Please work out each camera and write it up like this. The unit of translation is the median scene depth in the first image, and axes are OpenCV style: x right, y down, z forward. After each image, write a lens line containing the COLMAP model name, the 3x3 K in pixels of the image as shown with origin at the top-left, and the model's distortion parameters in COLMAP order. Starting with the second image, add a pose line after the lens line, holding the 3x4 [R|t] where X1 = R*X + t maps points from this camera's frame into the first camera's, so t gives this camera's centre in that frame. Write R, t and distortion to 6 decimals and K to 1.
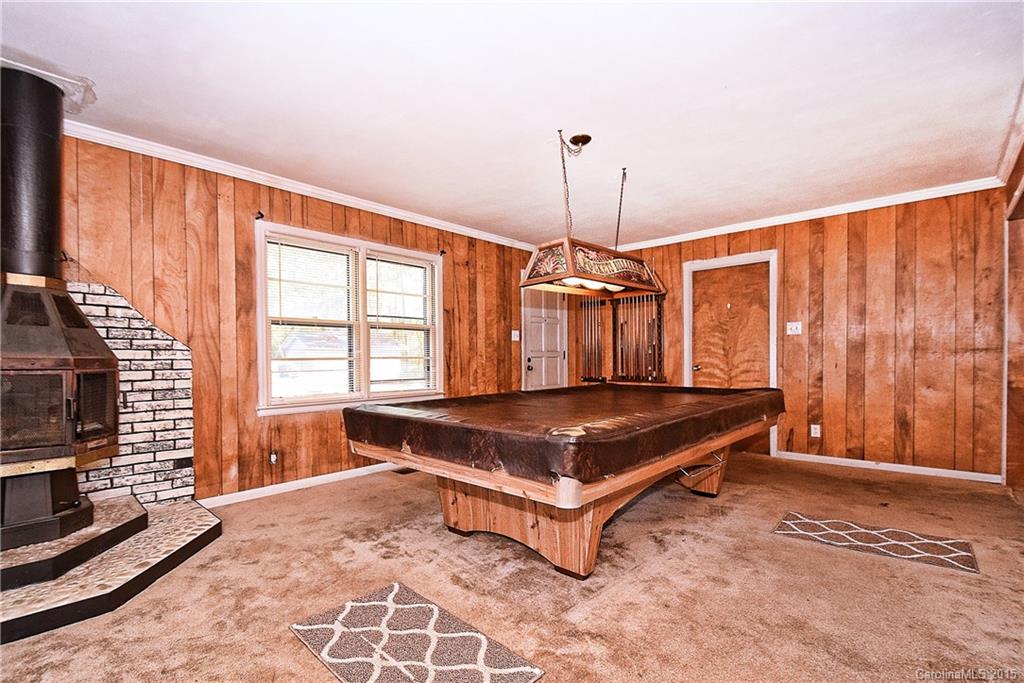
lens RADIAL K [[468.7, 0, 487.4], [0, 468.7, 361.0], [0, 0, 1]] dist [0.003698, -0.005978]
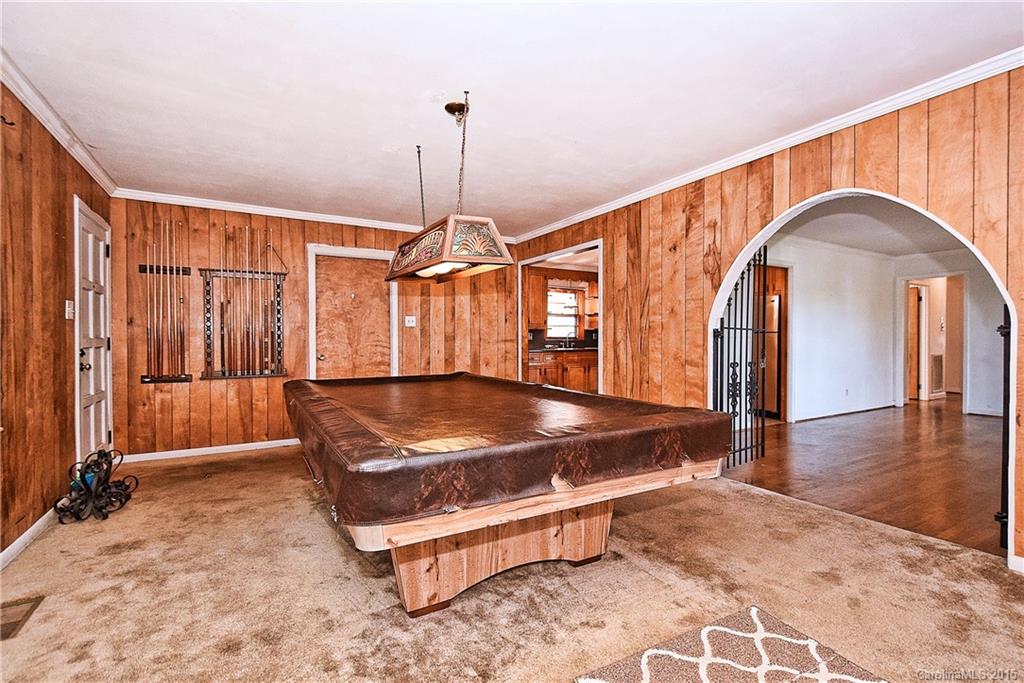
lens RADIAL K [[468.7, 0, 512.7], [0, 468.7, 342.2], [0, 0, 1]] dist [0.003698, -0.005978]
pose [[0.278310, -0.000045, 0.960491, -0.433993], [0.009100, 0.999955, -0.002590, -0.011544], [-0.960448, 0.009461, 0.278298, 0.442030]]
